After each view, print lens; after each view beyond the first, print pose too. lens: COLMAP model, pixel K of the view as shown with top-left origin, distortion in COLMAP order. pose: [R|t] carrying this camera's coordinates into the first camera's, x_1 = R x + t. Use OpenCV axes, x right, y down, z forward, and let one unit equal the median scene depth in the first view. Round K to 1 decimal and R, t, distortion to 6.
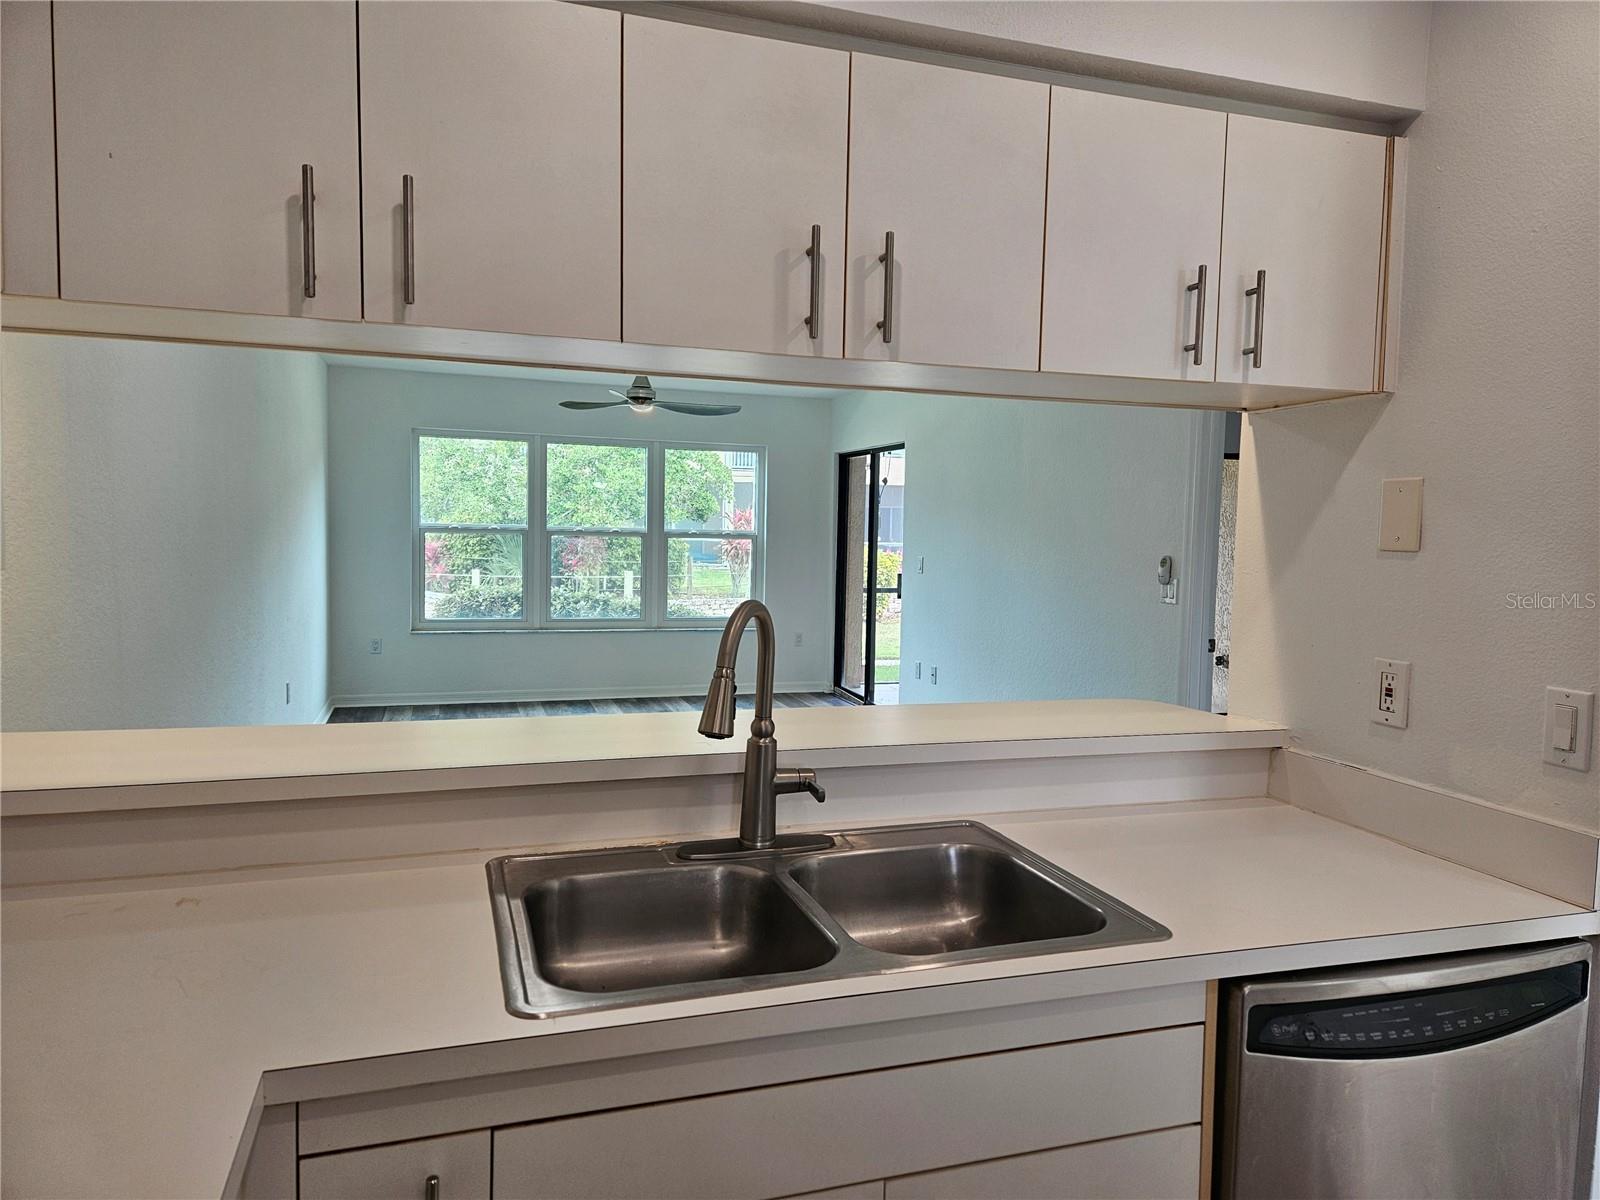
lens RADIAL K [[1064.0, 0, 800.1], [0, 1064.0, 598.1], [0, 0, 1]] dist [0.061161, -0.014726]
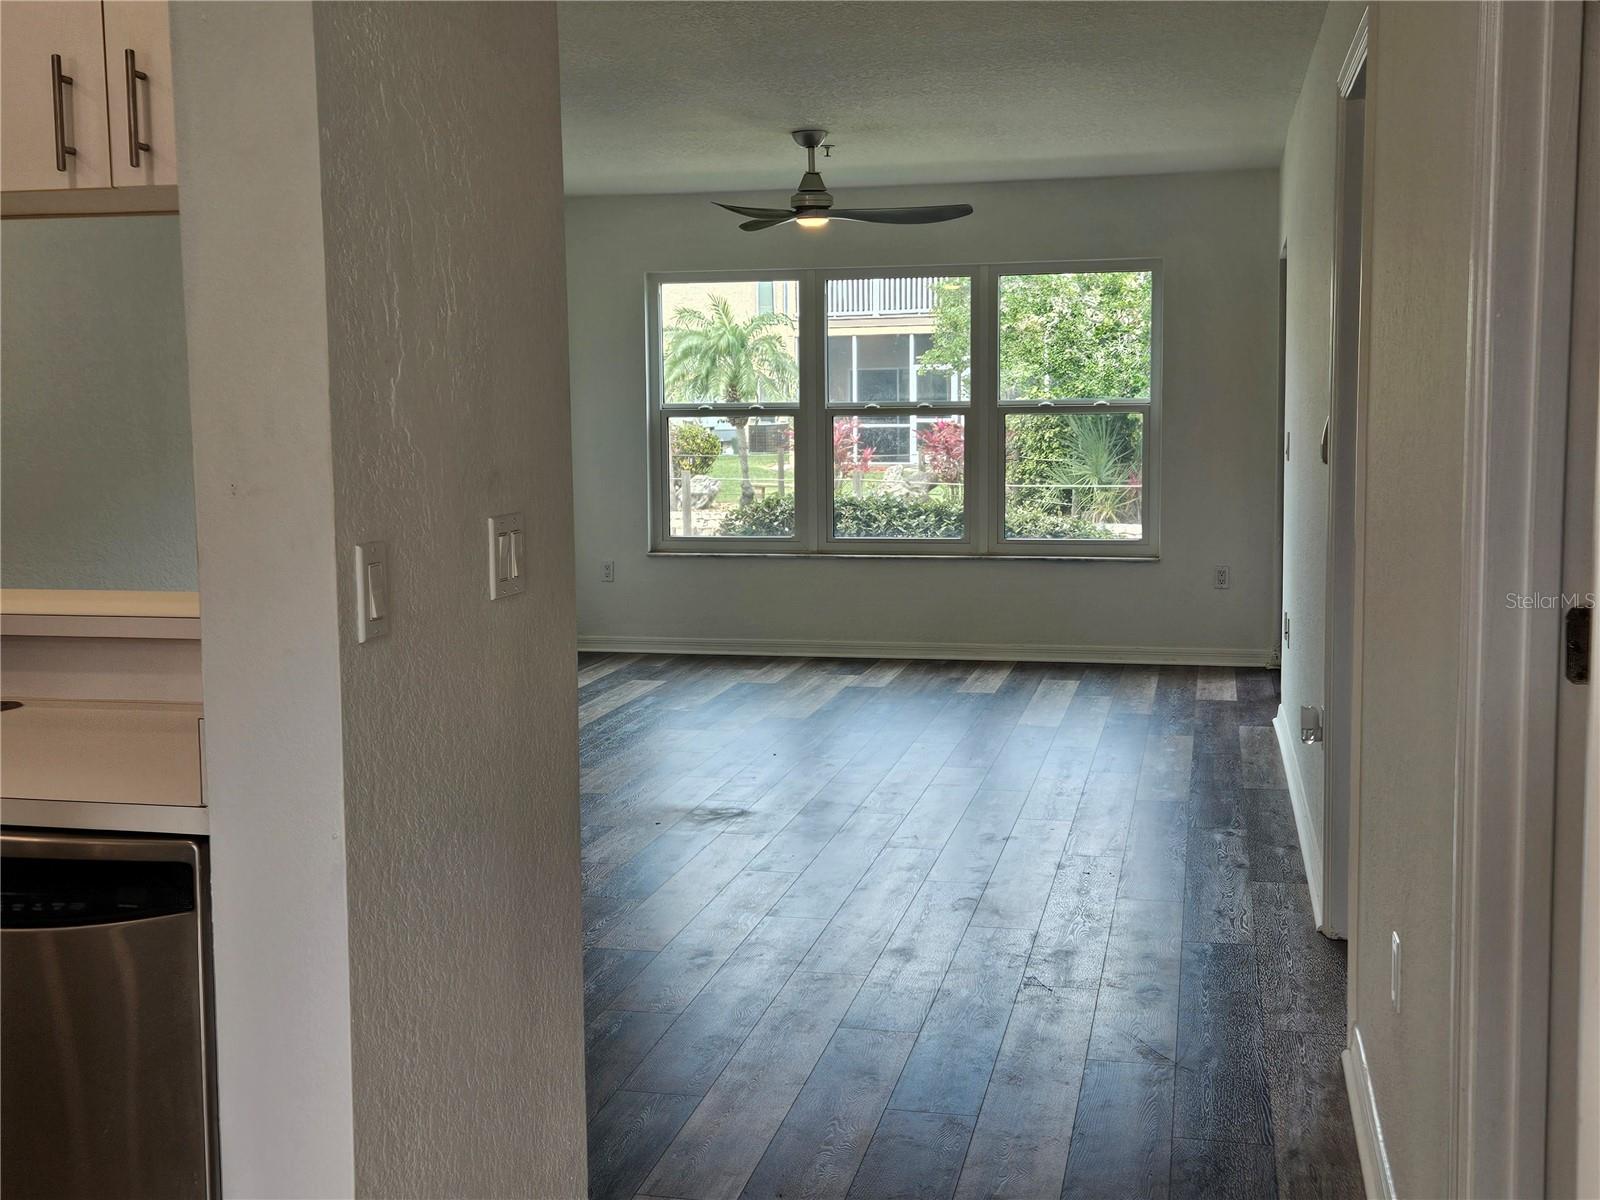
lens RADIAL K [[1784.6, 0, 801.9], [0, 1784.6, 597.0], [0, 0, 1]] dist [0.076615, 0.000000]
pose [[0.851941, 0.026003, -0.522992, 0.349790], [-0.007148, 0.999251, 0.038039, 0.013563], [0.523590, -0.028669, 0.851488, 0.014631]]
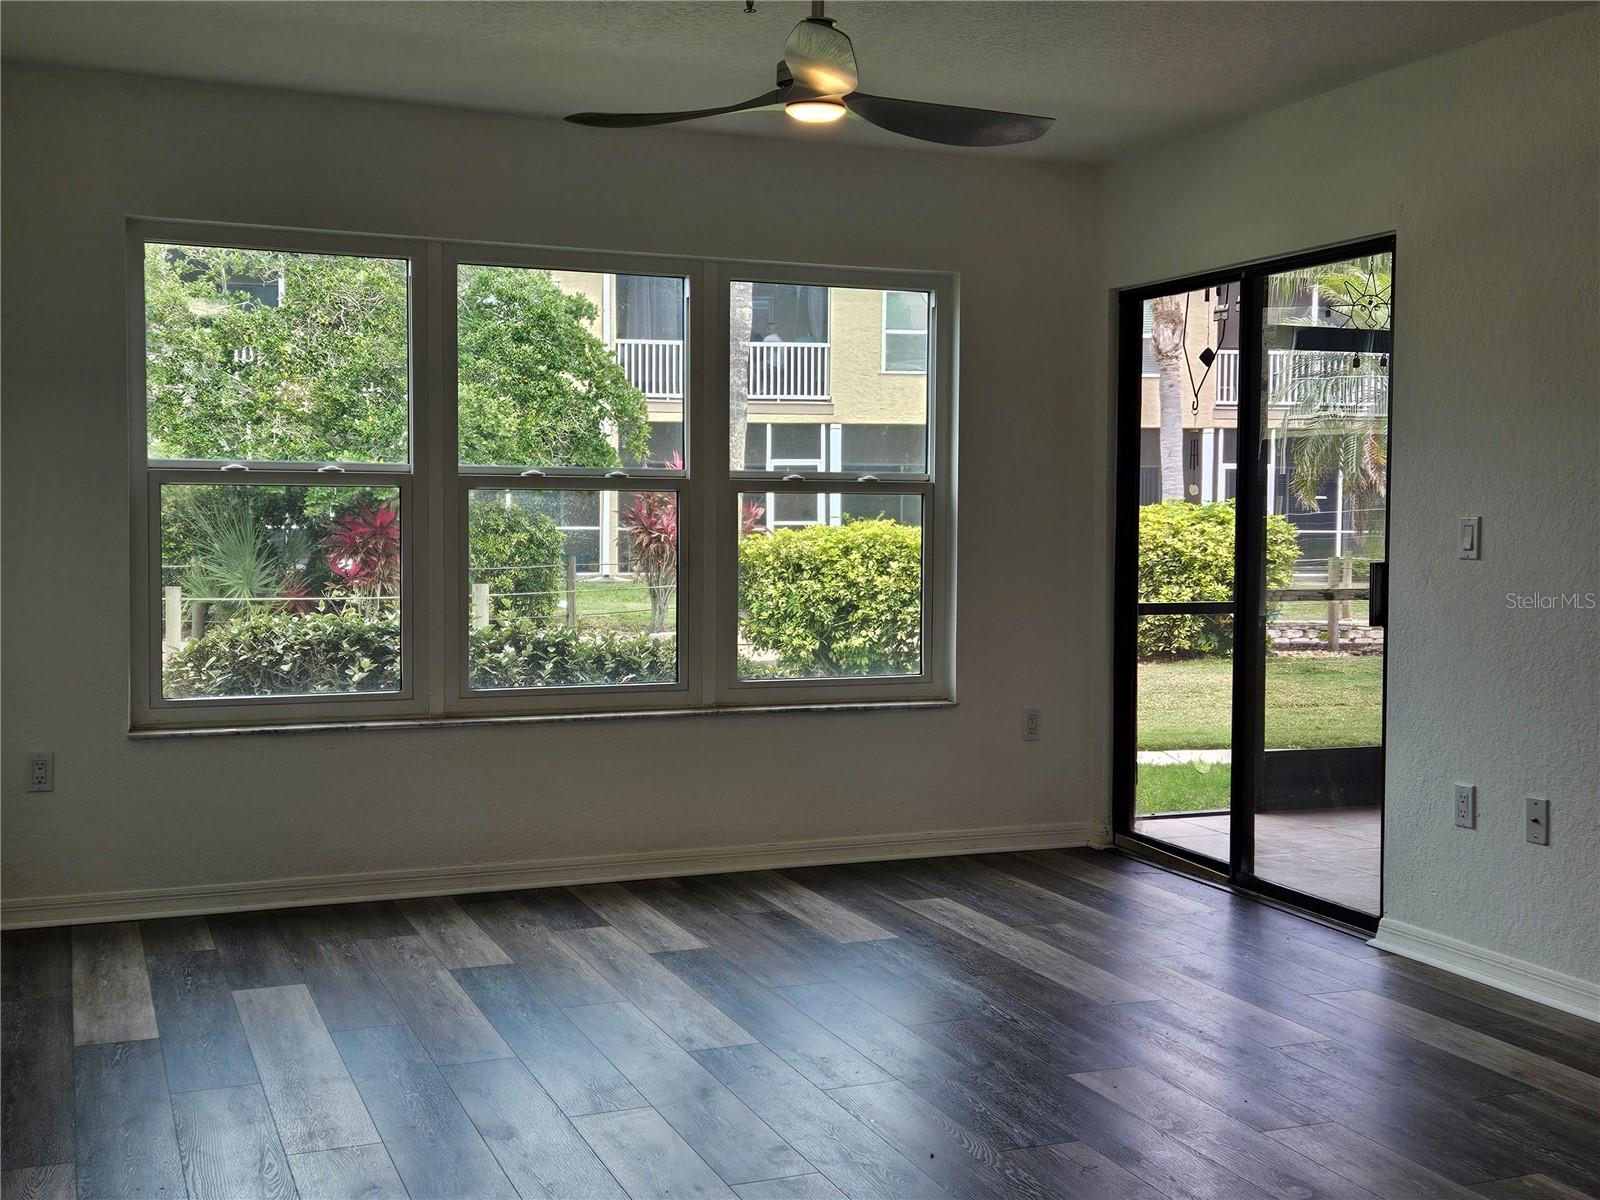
lens RADIAL K [[1784.6, 0, 801.4], [0, 1784.6, 598.5], [0, 0, 1]] dist [0.076615, 0.000000]
pose [[0.996945, -0.018301, 0.075934, -0.159131], [0.019691, 0.999651, -0.017595, -0.001784], [-0.075585, 0.019037, 0.996958, 0.305229]]
